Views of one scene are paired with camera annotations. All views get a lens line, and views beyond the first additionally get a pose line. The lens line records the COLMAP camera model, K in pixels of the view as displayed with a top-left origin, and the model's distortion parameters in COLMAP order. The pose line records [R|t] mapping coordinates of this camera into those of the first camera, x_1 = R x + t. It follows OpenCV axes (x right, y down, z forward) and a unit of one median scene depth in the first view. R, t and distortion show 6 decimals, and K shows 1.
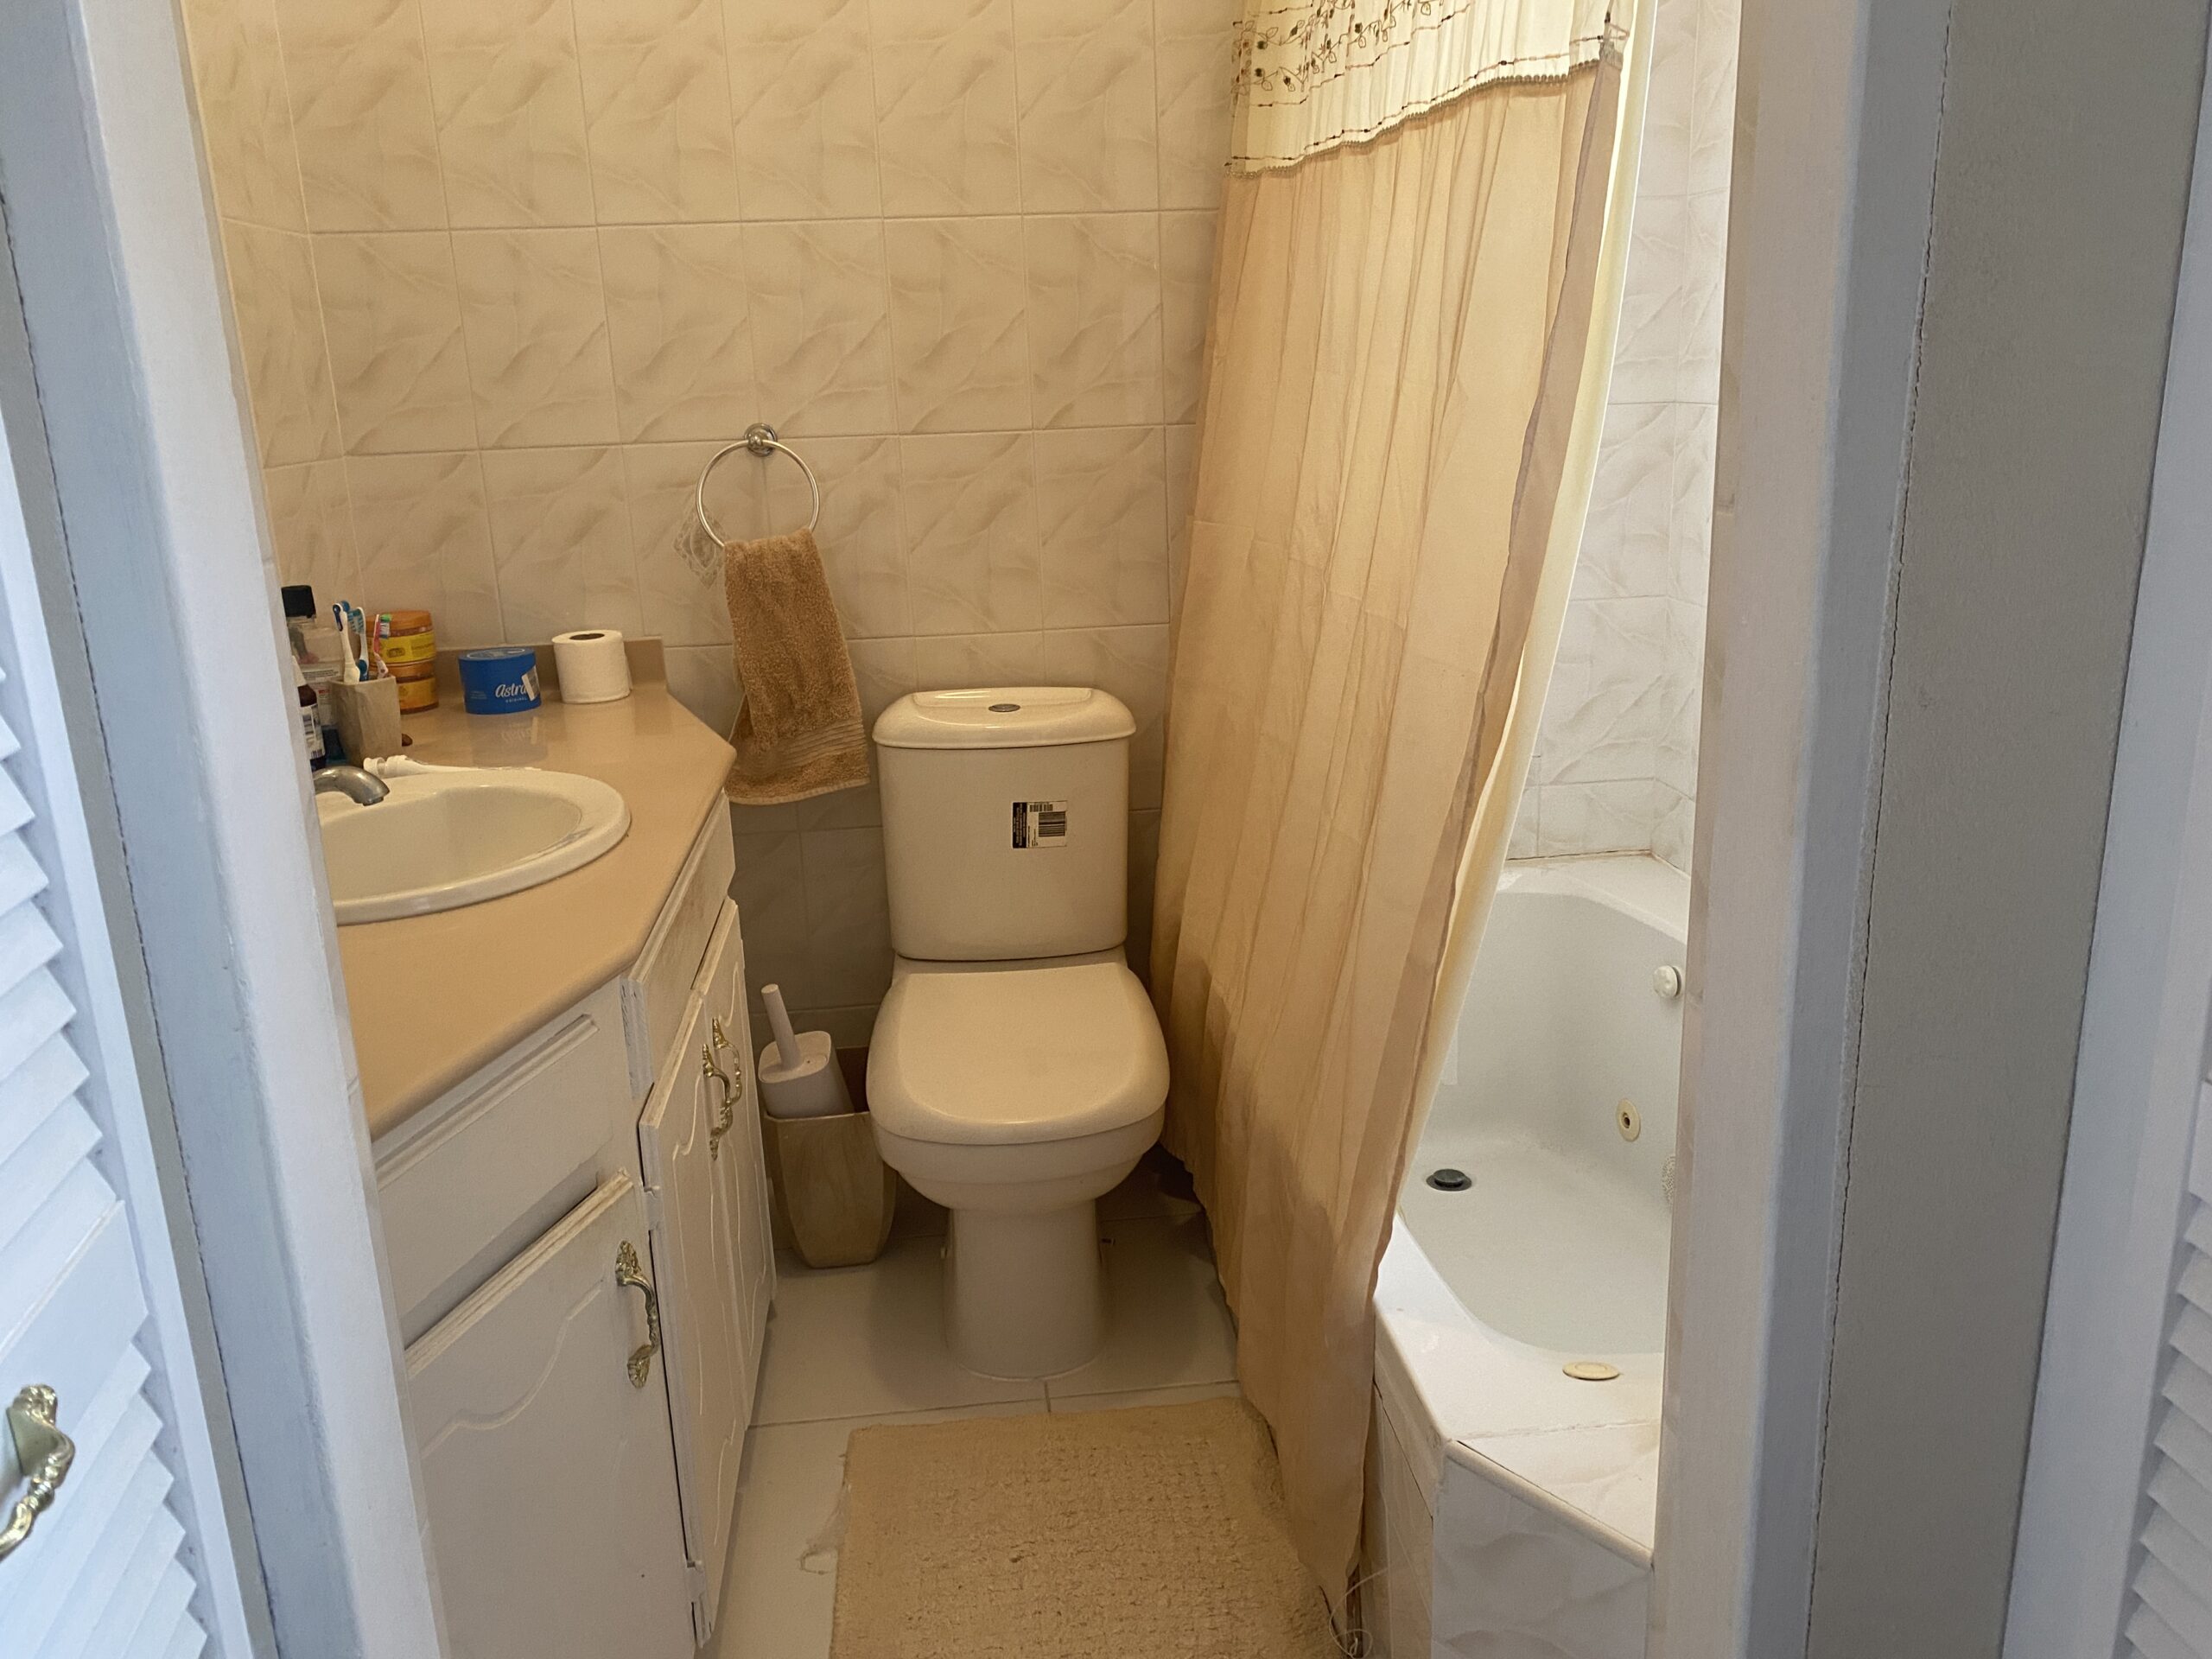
lens RADIAL K [[1686.8, 0, 1098.2], [0, 1686.8, 852.2], [0, 0, 1]] dist [0.029653, -0.030052]
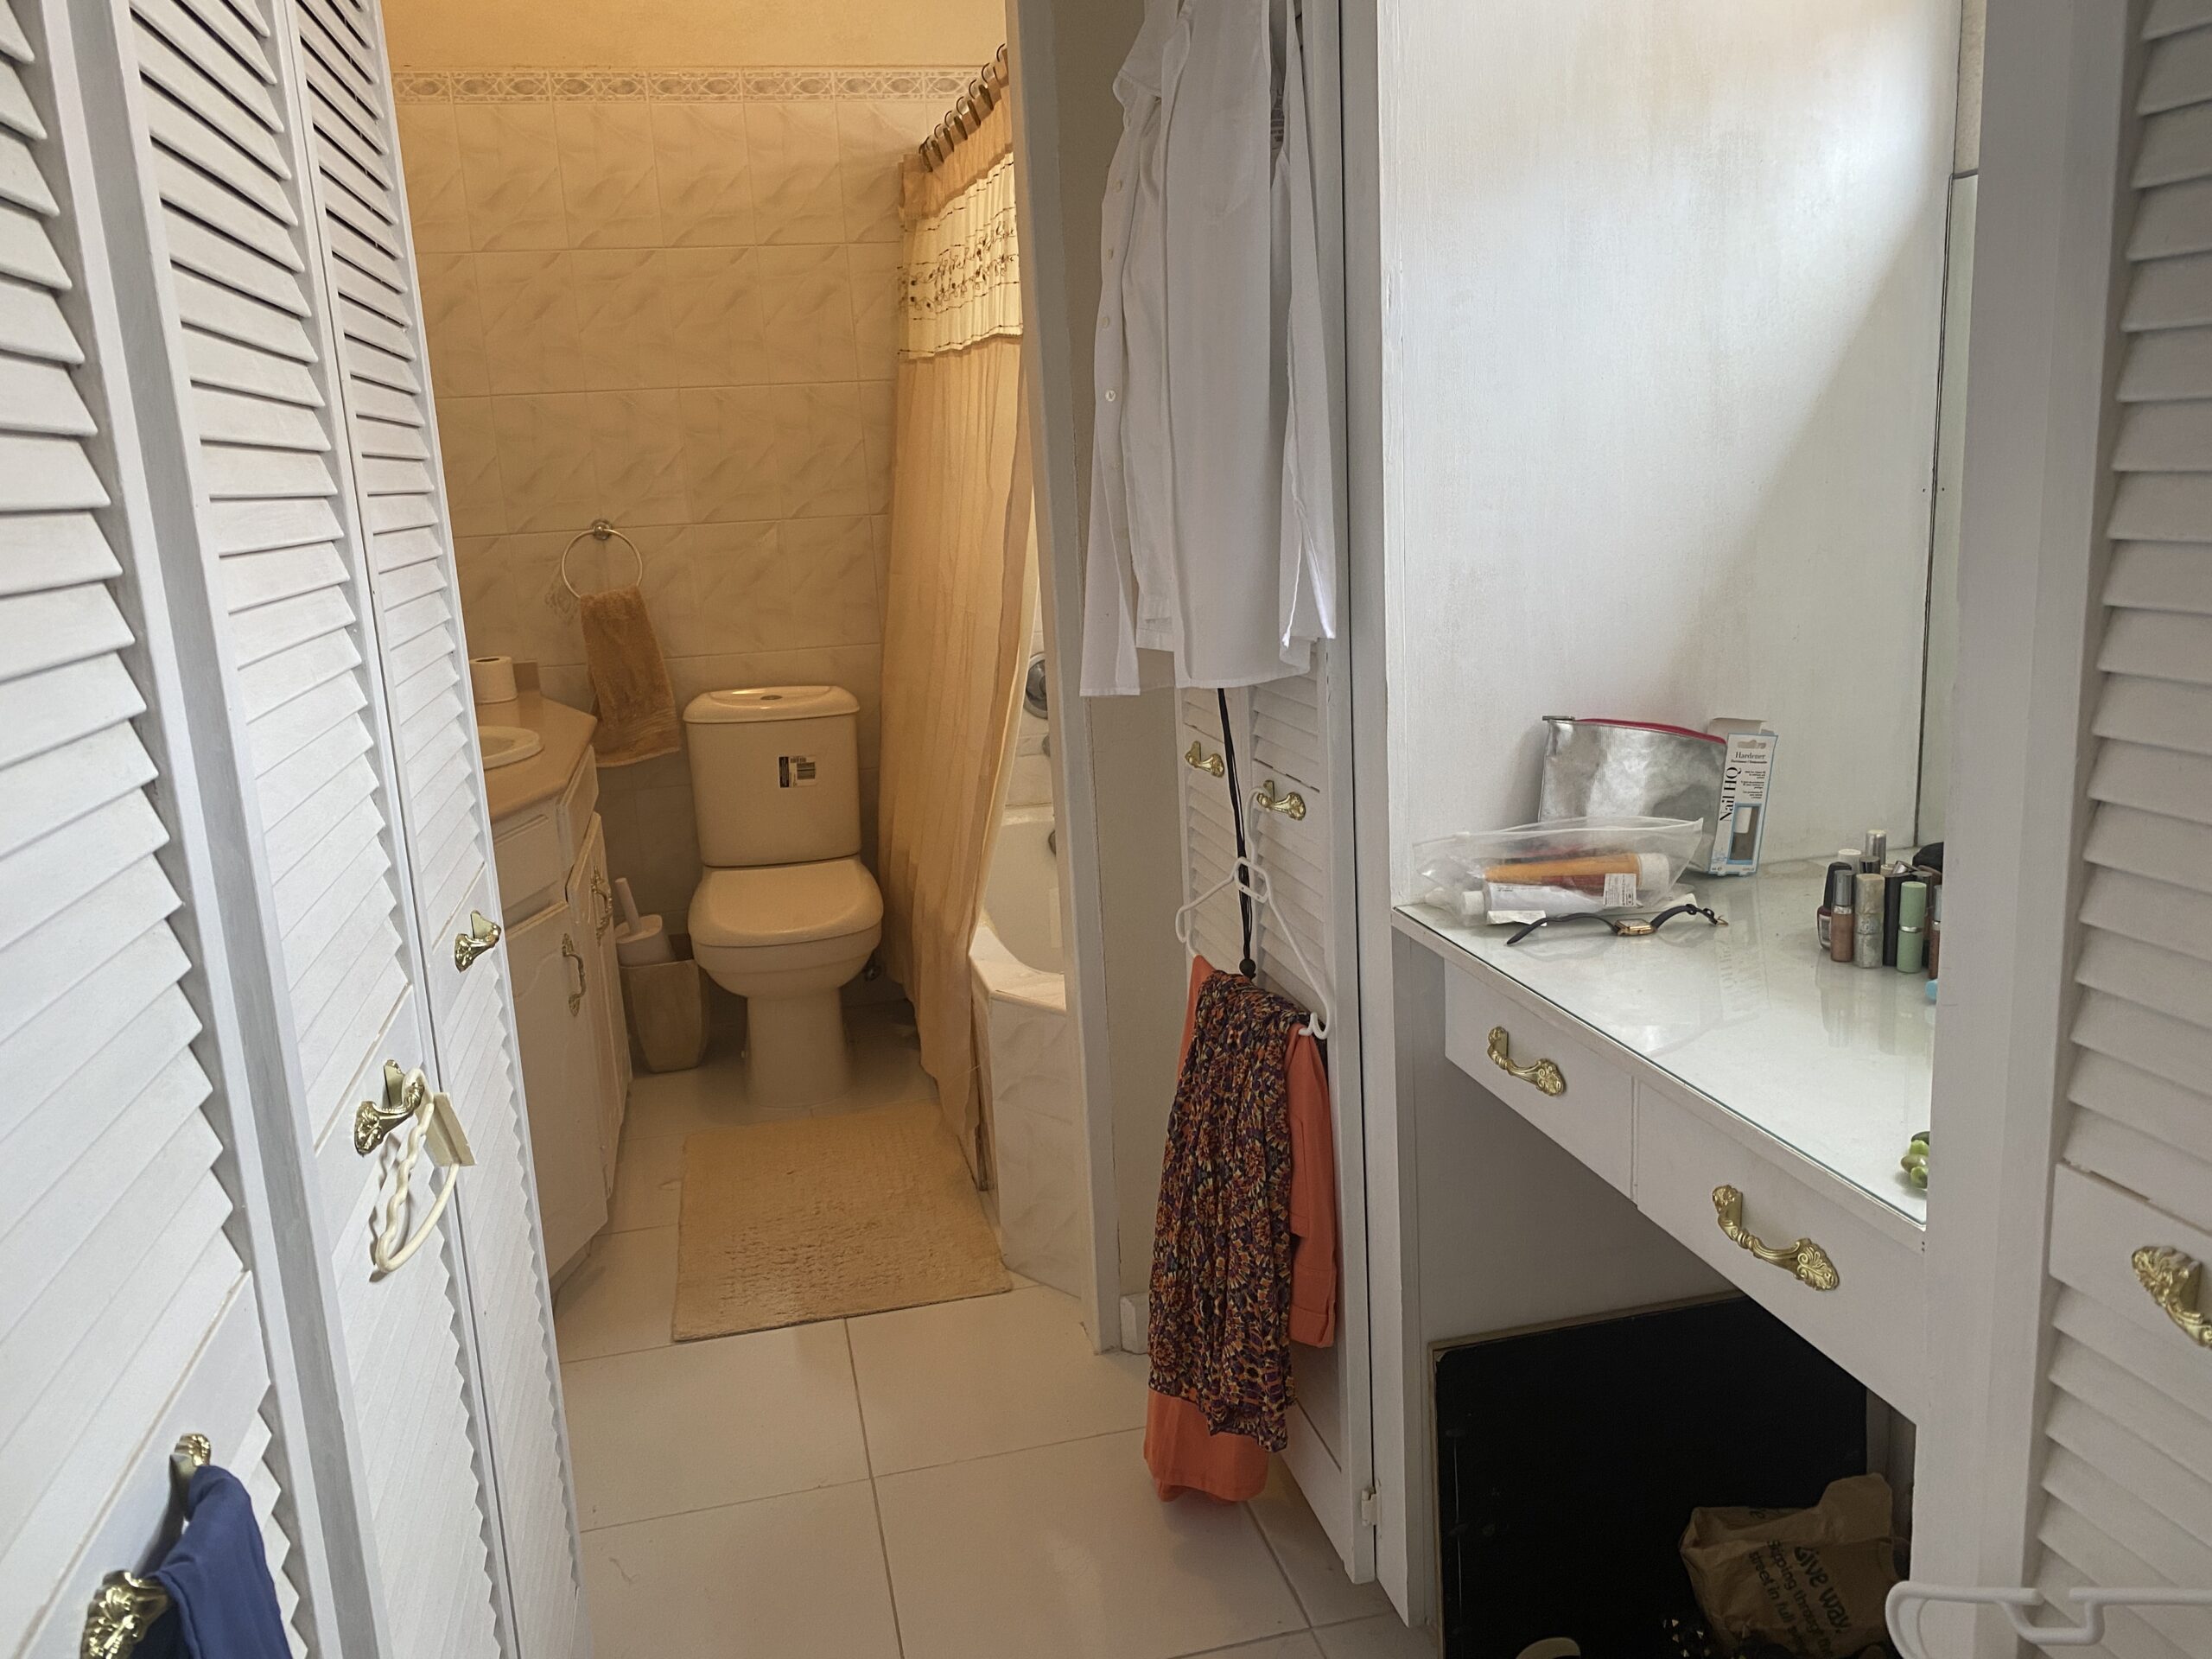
lens RADIAL K [[1686.8, 0, 1125.4], [0, 1686.8, 812.4], [0, 0, 1]] dist [0.029653, -0.030052]
pose [[0.990218, -0.047641, 0.131145, 0.058611], [0.058189, 0.995269, -0.077809, 0.160983], [-0.126818, 0.084679, 0.988305, -0.563394]]
